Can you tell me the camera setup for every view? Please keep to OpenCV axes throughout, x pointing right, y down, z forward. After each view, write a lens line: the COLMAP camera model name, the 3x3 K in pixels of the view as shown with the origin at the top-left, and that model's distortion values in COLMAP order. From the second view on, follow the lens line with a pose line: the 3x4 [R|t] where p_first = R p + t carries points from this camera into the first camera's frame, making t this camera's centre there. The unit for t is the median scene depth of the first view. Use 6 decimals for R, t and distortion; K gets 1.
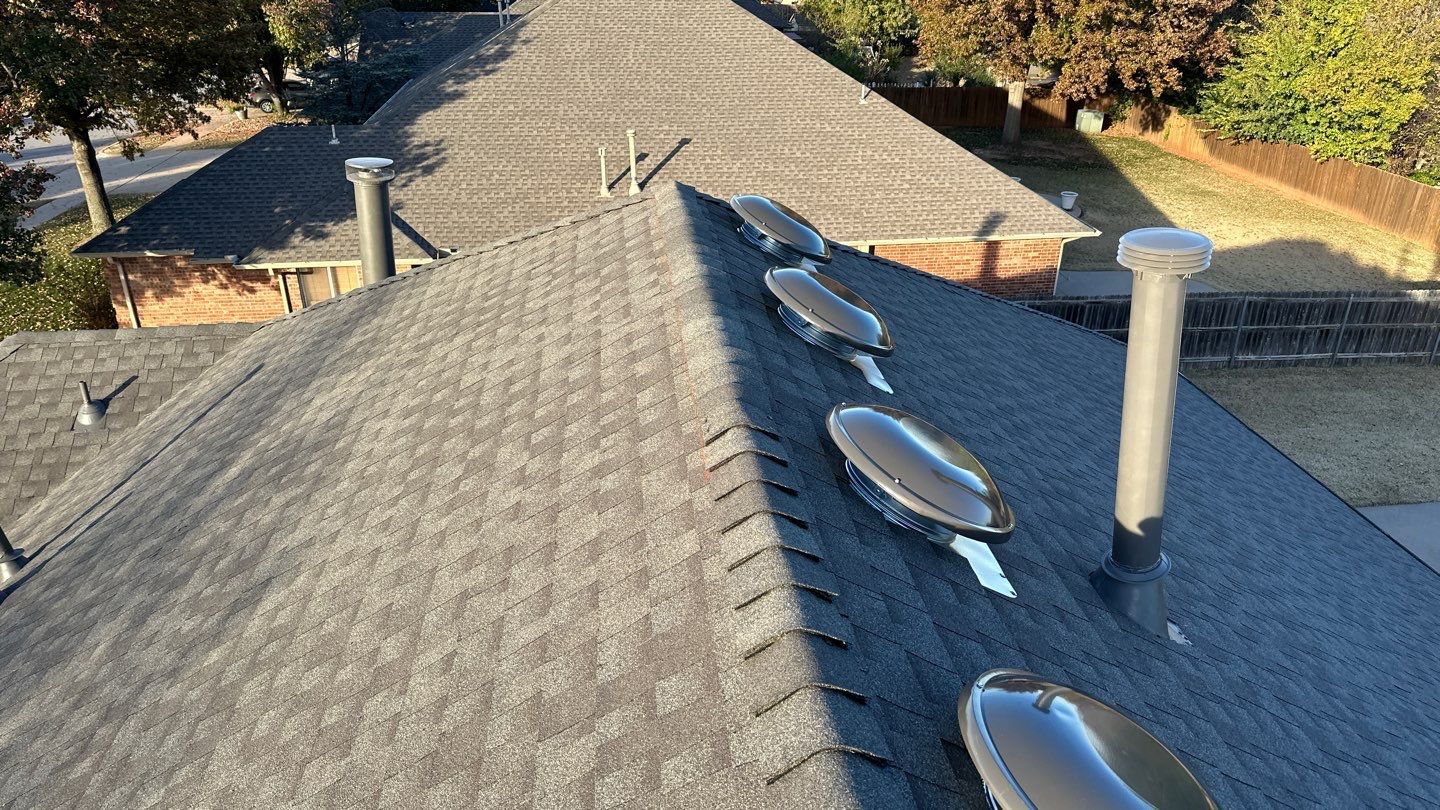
lens RADIAL K [[1118.5, 0, 667.2], [0, 1118.5, 408.1], [0, 0, 1]] dist [0.129490, -0.212158]
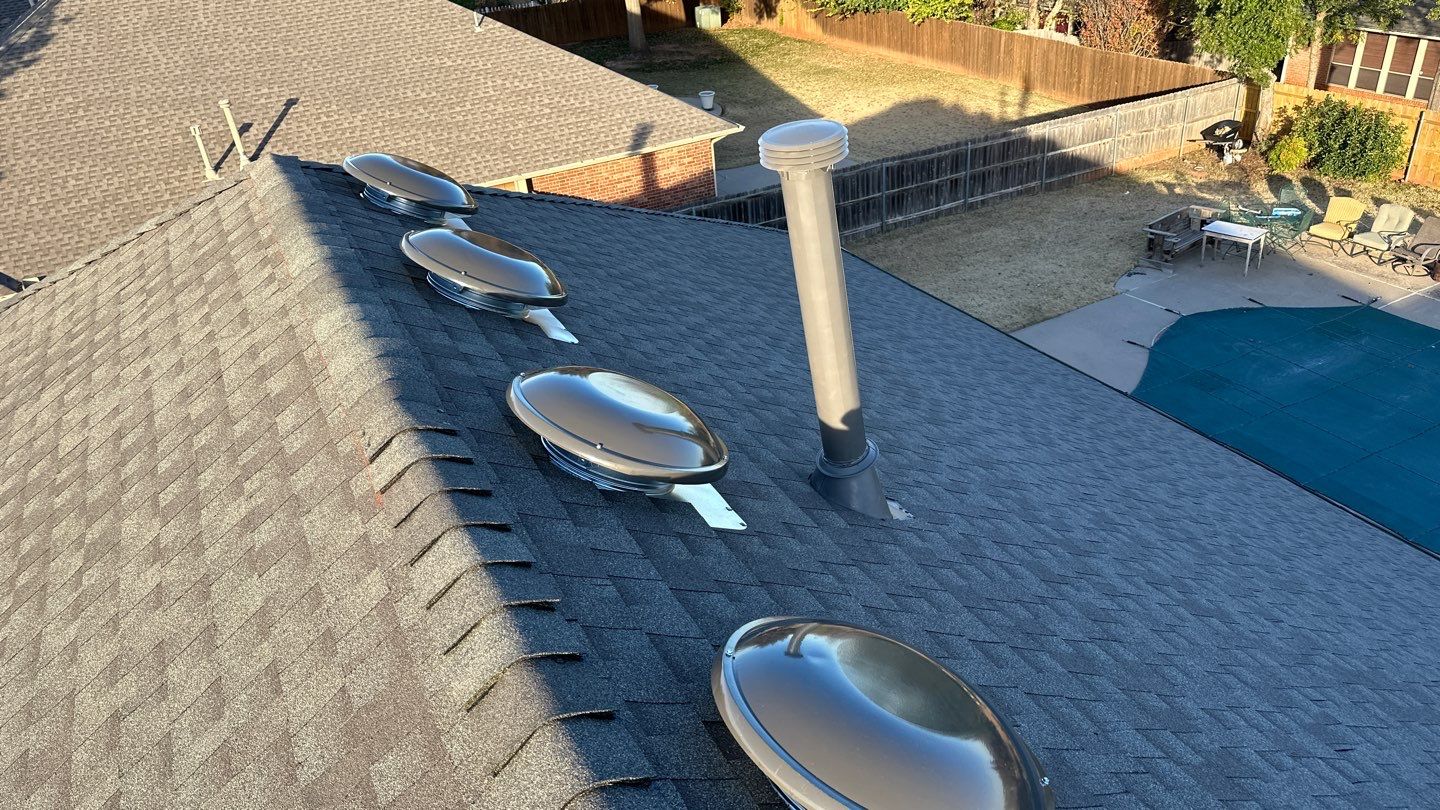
lens RADIAL K [[1076.9, 0, 720.0], [0, 1076.9, 405.0], [0, 0, 1]] dist [0.075155, -0.138492]
pose [[0.928790, -0.246238, 0.276978, 0.049200], [0.226542, 0.968696, 0.101522, -0.024857], [-0.293306, -0.031545, 0.955498, 0.113899]]
